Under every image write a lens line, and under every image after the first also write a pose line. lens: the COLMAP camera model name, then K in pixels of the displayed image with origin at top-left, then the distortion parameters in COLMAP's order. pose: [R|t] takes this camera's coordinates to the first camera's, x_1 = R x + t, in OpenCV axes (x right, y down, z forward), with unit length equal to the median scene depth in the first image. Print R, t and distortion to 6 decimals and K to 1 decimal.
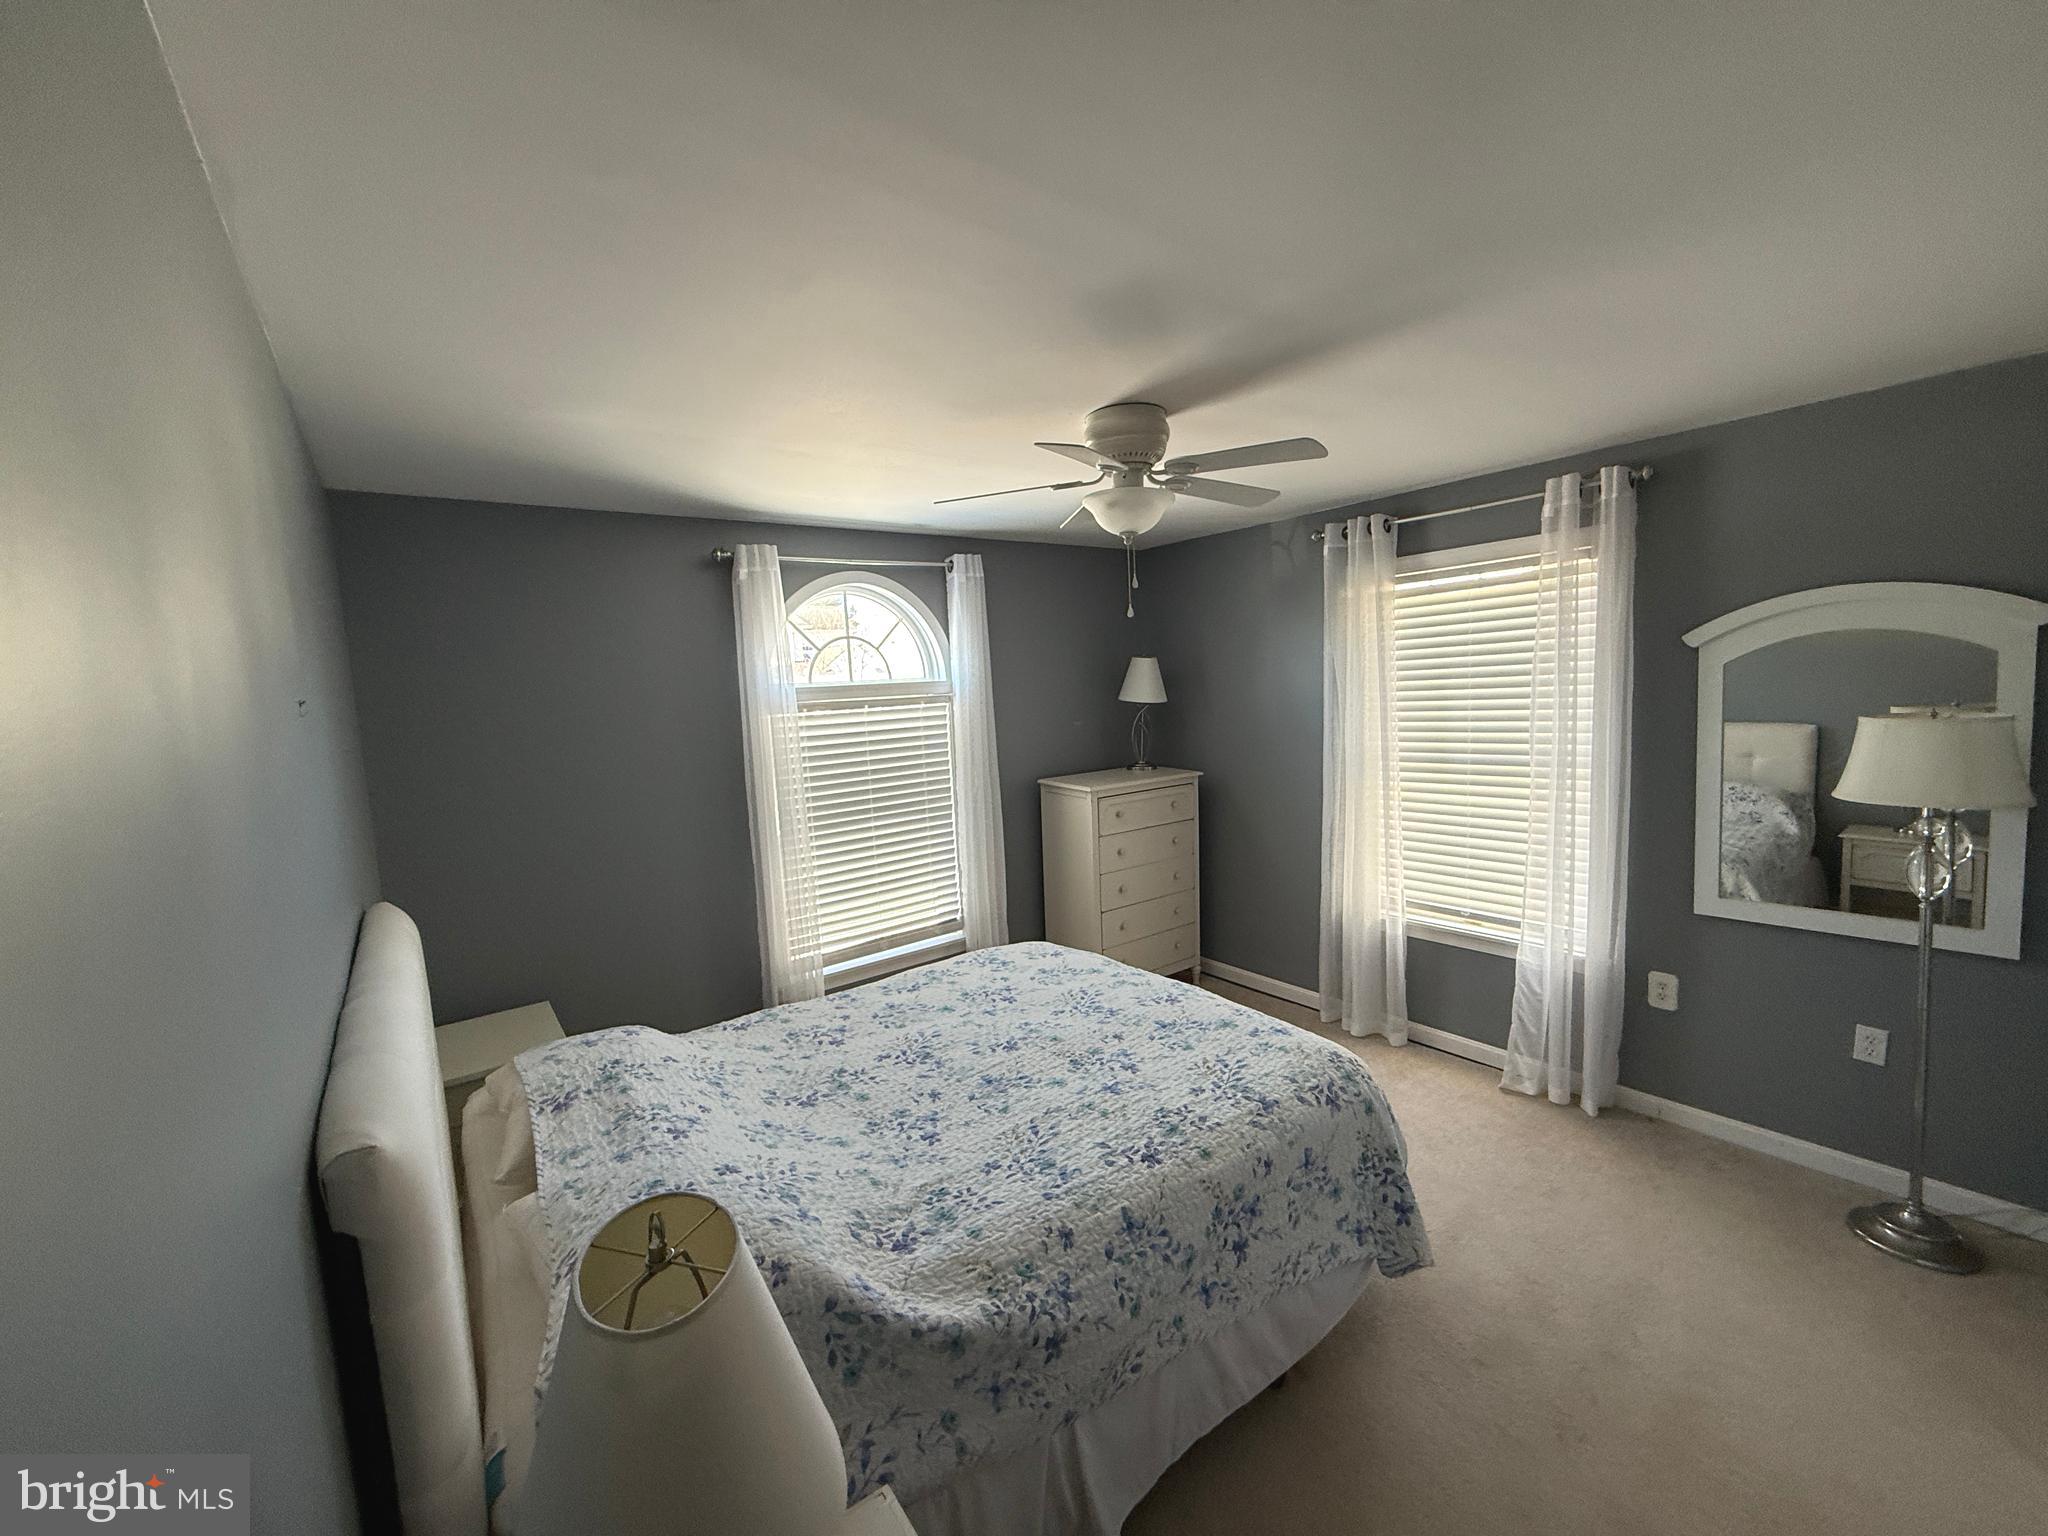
lens RADIAL K [[821.4, 0, 1022.3], [0, 821.4, 770.2], [0, 0, 1]] dist [-0.003021, 0.000671]
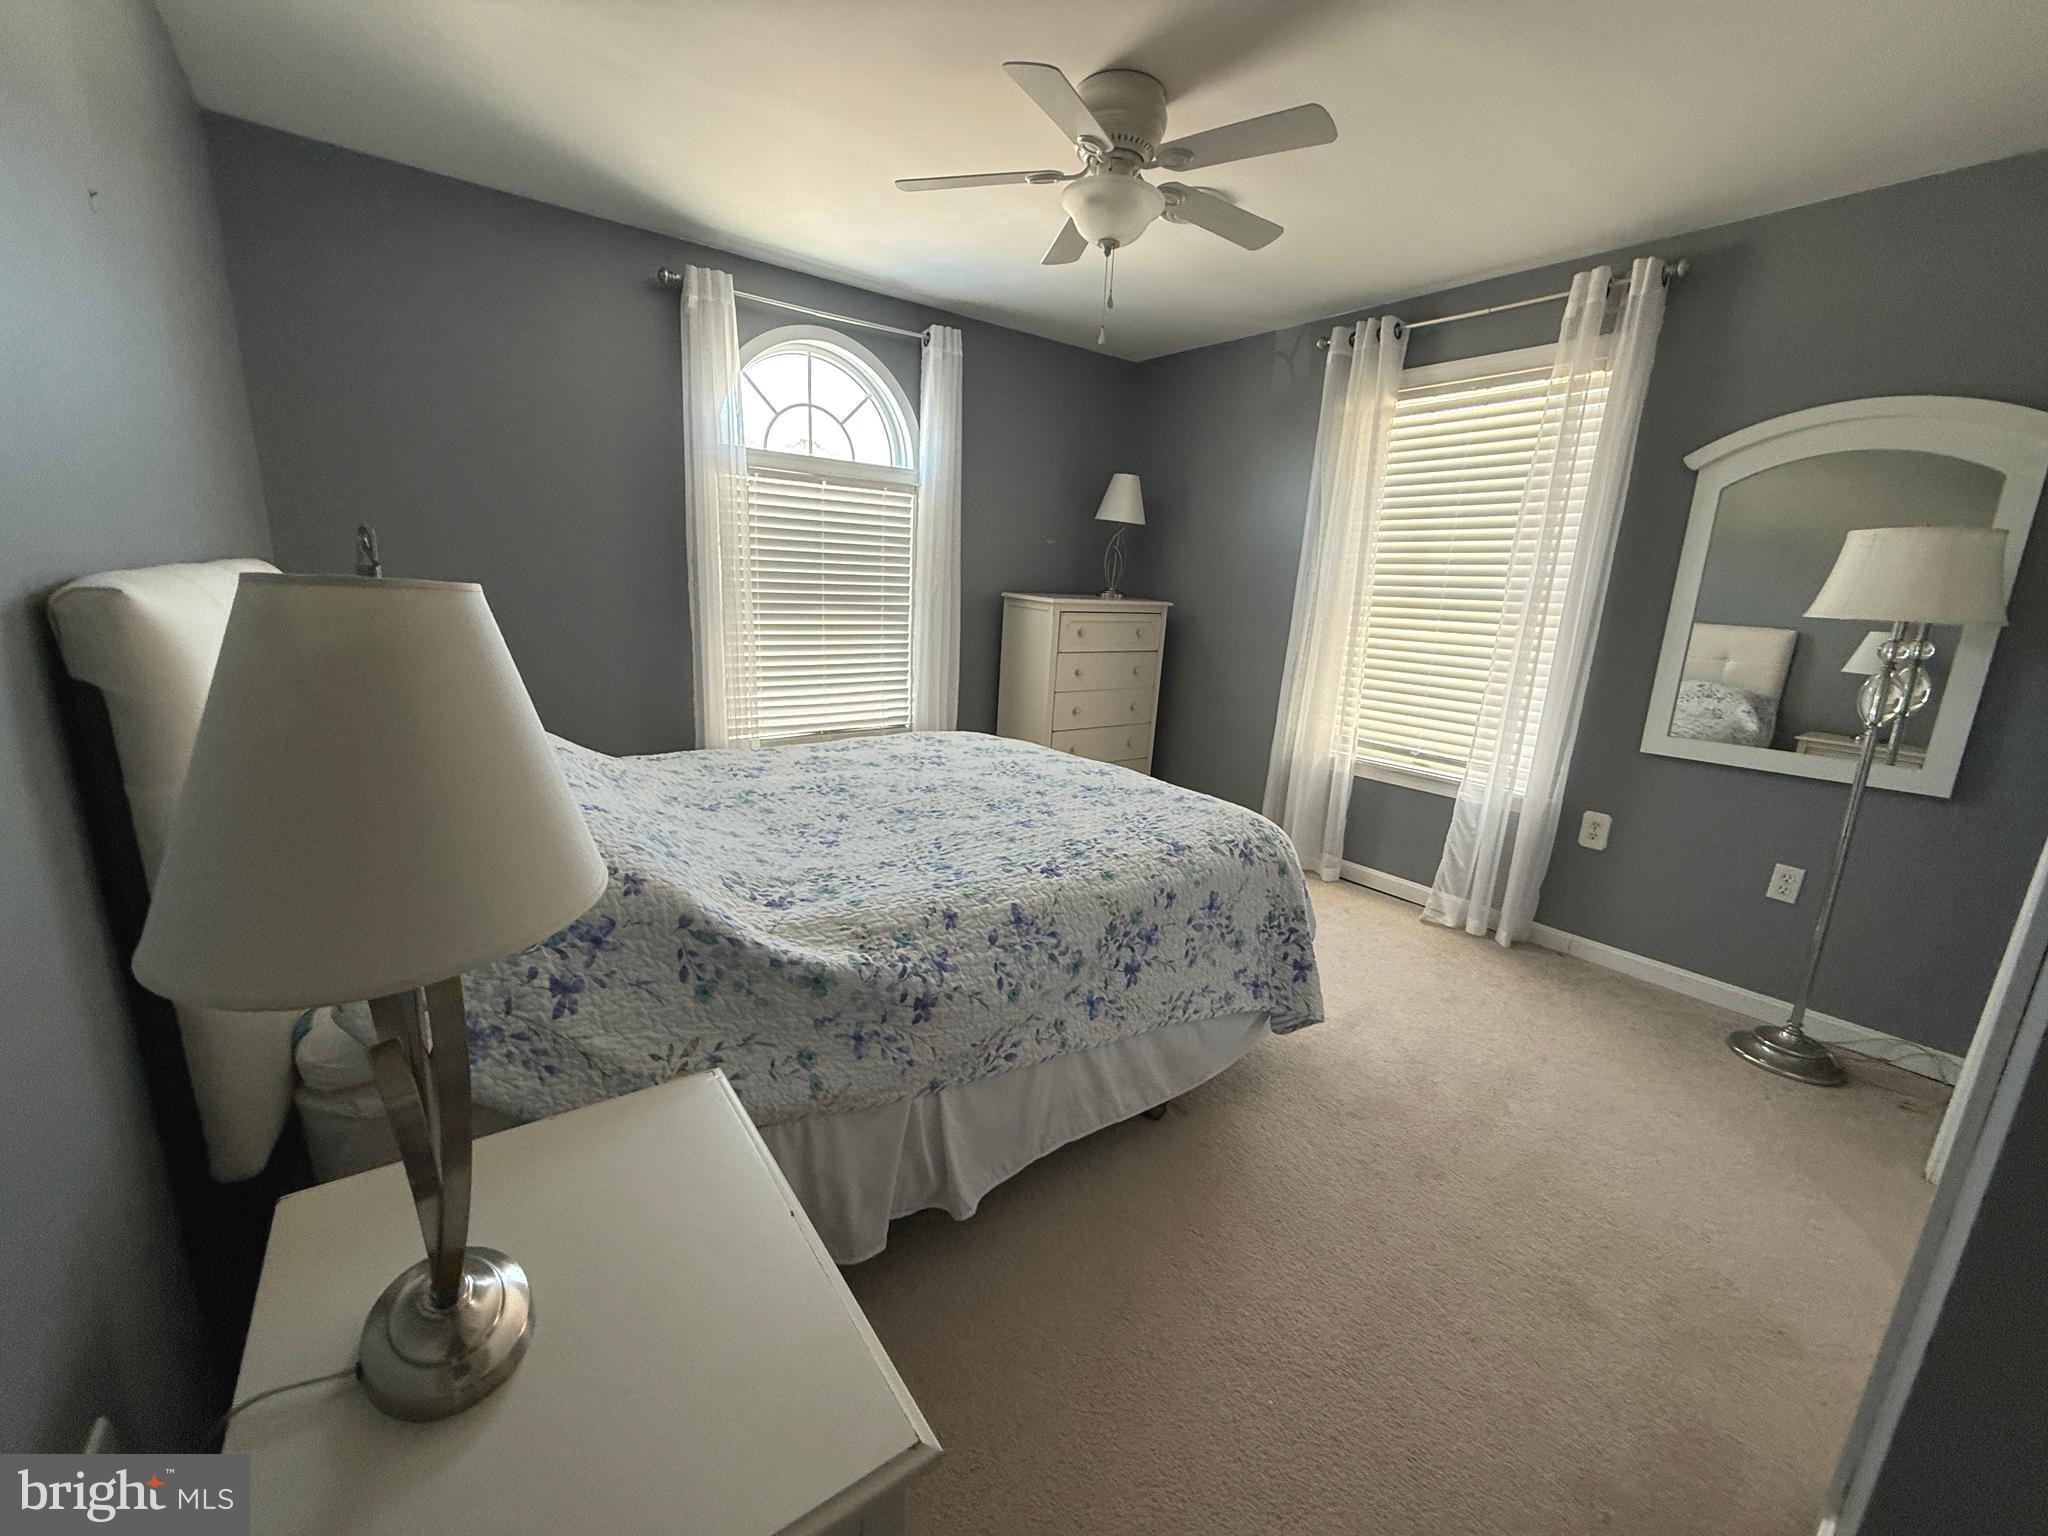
lens RADIAL K [[821.4, 0, 1021.2], [0, 821.4, 770.7], [0, 0, 1]] dist [-0.003021, 0.000671]
pose [[0.995169, 0.093461, 0.030063, 0.050135], [-0.096567, 0.987058, 0.128028, 0.143627], [-0.017708, -0.130312, 0.991315, 0.030858]]
